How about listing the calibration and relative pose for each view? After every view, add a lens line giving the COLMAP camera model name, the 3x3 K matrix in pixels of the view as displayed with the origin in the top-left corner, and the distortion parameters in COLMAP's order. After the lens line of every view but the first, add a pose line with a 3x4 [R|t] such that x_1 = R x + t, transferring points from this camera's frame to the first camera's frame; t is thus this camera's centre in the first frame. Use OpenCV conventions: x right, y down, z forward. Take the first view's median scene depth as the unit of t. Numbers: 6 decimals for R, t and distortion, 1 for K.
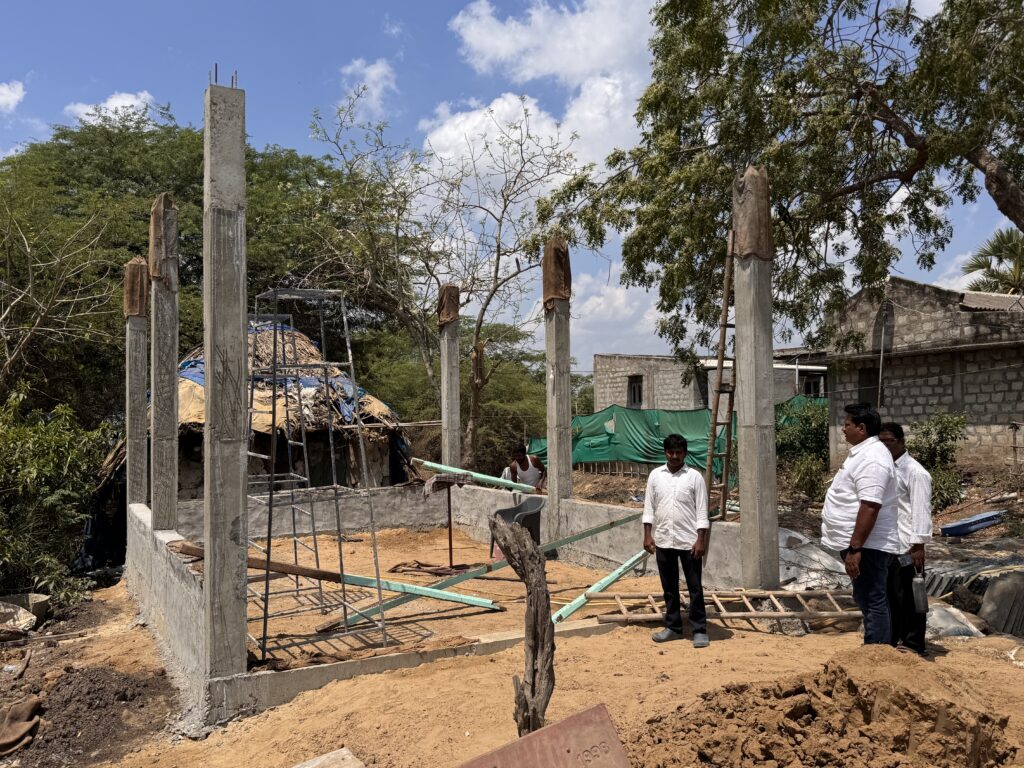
lens RADIAL K [[864.0, 0, 516.4], [0, 864.0, 390.9], [0, 0, 1]] dist [0.049474, -0.046268]
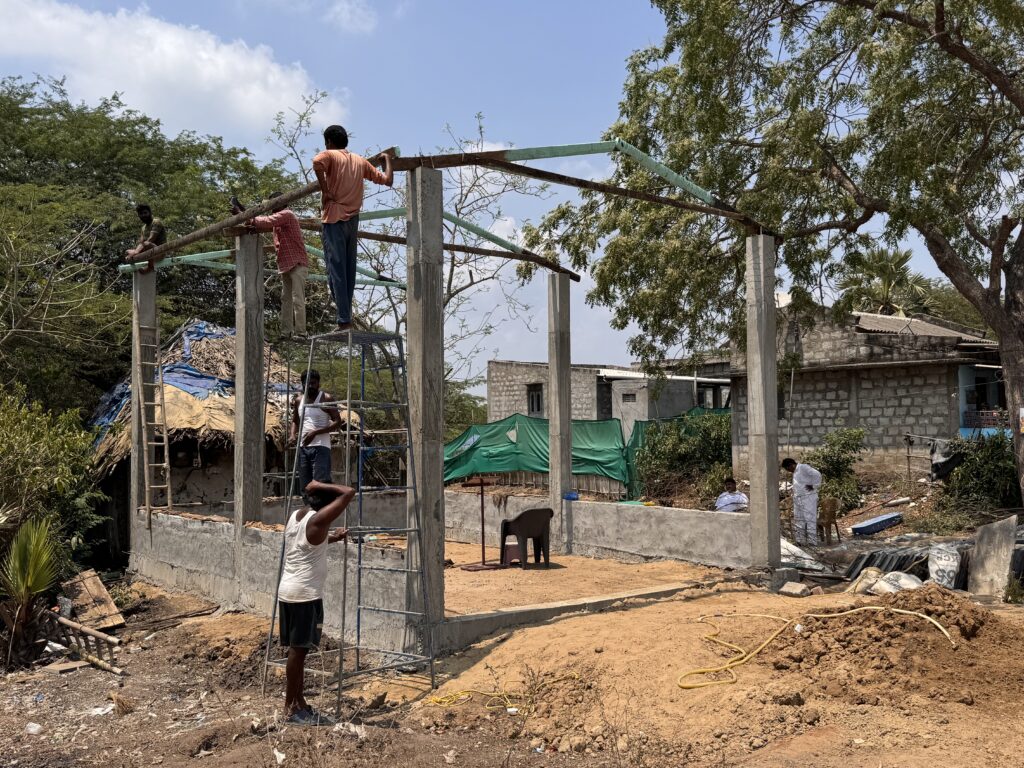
lens RADIAL K [[1011.3, 0, 507.5], [0, 1011.3, 386.3], [0, 0, 1]] dist [0.078263, 0.000000]
pose [[0.980087, 0.016943, 0.197844, -0.184144], [-0.015199, 0.999831, -0.010333, -0.004363], [-0.197986, 0.007120, 0.980179, -0.177836]]
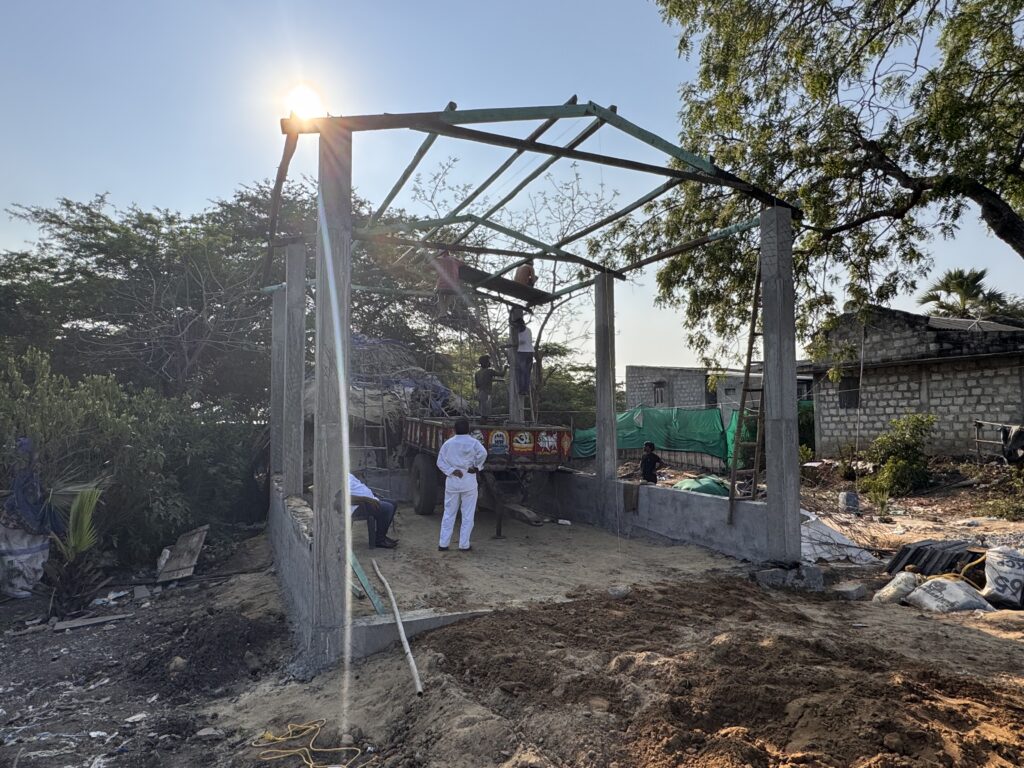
lens RADIAL K [[635.1, 0, 513.1], [0, 635.1, 384.3], [0, 0, 1]] dist [-0.001660, 0.014601]
pose [[0.997135, 0.008018, -0.075217, -0.009418], [-0.009290, 0.999820, -0.016572, 0.004959], [0.075071, 0.017223, 0.997029, 0.058569]]
